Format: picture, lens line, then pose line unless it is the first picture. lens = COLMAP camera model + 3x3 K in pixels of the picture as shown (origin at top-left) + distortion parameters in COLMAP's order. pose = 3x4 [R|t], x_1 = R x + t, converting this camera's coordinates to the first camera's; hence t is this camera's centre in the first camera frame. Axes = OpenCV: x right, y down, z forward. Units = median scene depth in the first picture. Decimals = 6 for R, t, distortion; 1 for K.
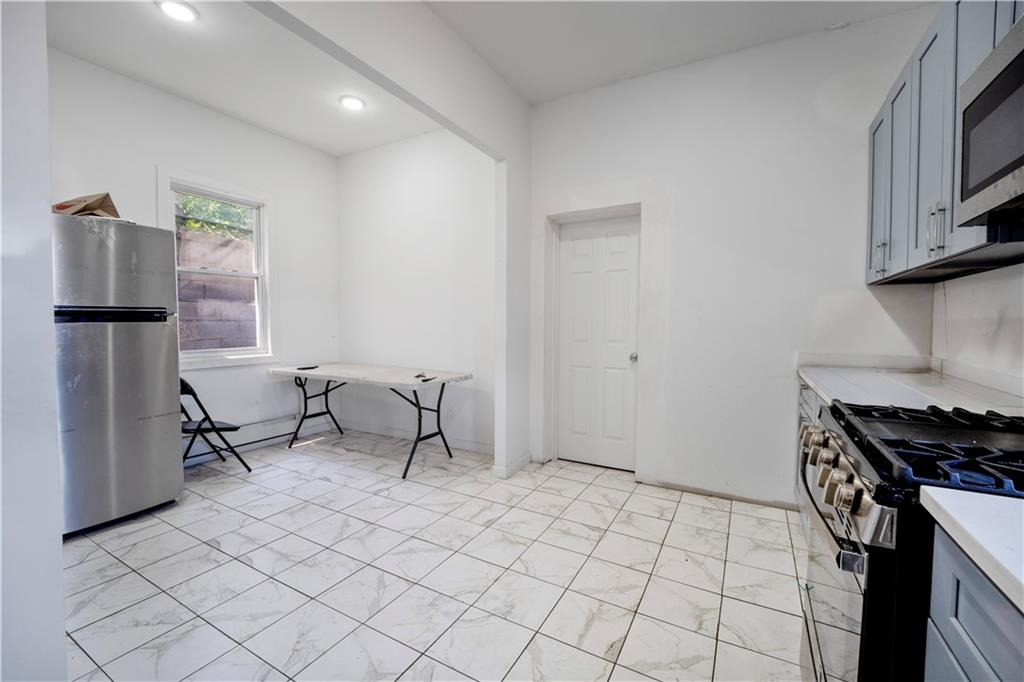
lens RADIAL K [[422.1, 0, 504.5], [0, 422.1, 336.8], [0, 0, 1]] dist [-0.002042, -0.000422]
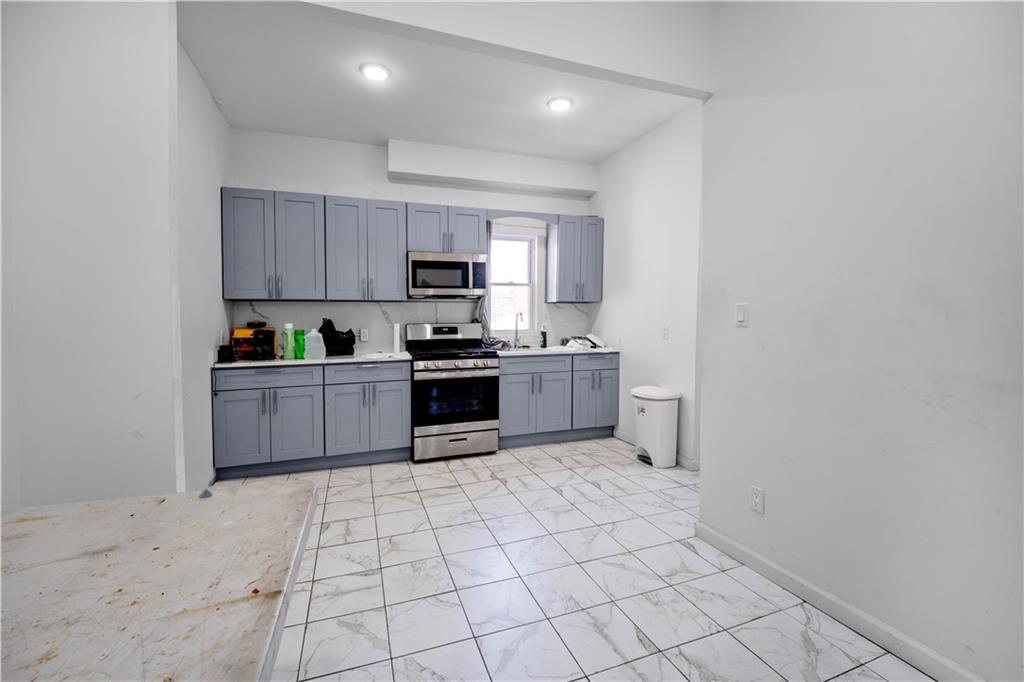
lens RADIAL K [[422.1, 0, 507.5], [0, 422.1, 337.4], [0, 0, 1]] dist [-0.002042, -0.000422]
pose [[-0.764872, -0.012746, 0.644056, -0.932797], [0.032997, 0.997717, 0.058931, -0.061997], [-0.643336, 0.066326, -0.762705, 1.756214]]
